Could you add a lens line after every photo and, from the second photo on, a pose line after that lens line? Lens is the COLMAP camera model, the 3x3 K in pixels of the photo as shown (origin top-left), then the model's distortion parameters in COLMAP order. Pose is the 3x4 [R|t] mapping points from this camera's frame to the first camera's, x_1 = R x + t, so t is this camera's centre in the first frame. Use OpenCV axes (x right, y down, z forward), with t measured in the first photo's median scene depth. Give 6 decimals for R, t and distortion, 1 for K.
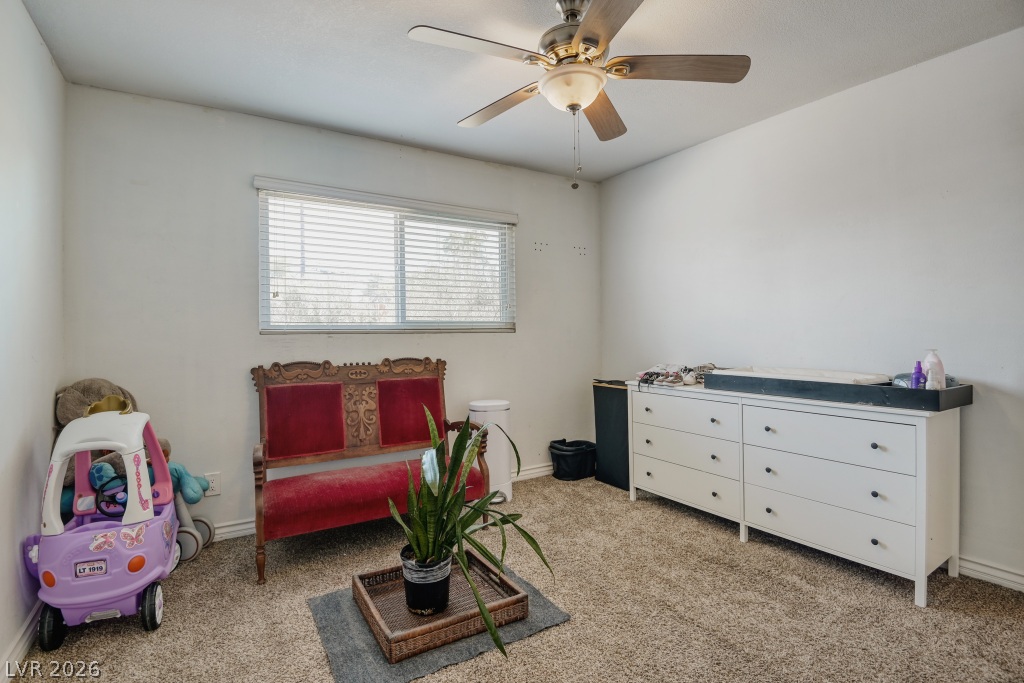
lens RADIAL K [[468.8, 0, 542.1], [0, 468.8, 334.7], [0, 0, 1]] dist [-0.011329, -0.011446]
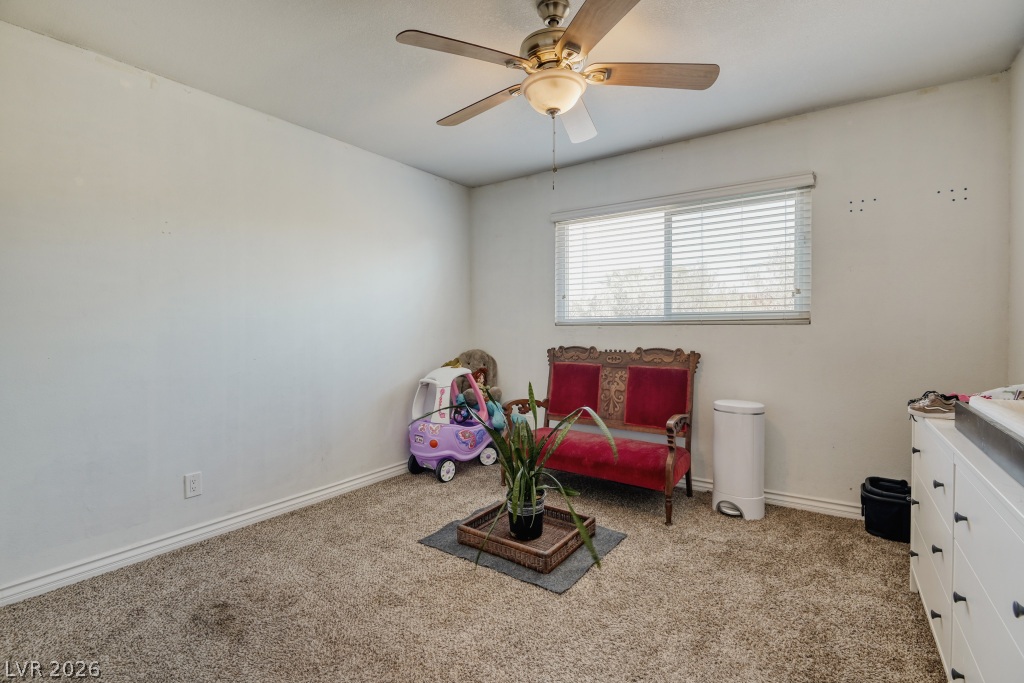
lens RADIAL K [[468.8, 0, 510.3], [0, 468.8, 337.0], [0, 0, 1]] dist [-0.011329, -0.011446]
pose [[0.393618, 0.026353, -0.918896, 0.593630], [-0.000643, 0.999597, 0.028392, -0.005959], [0.919274, -0.010585, 0.393476, 0.289635]]
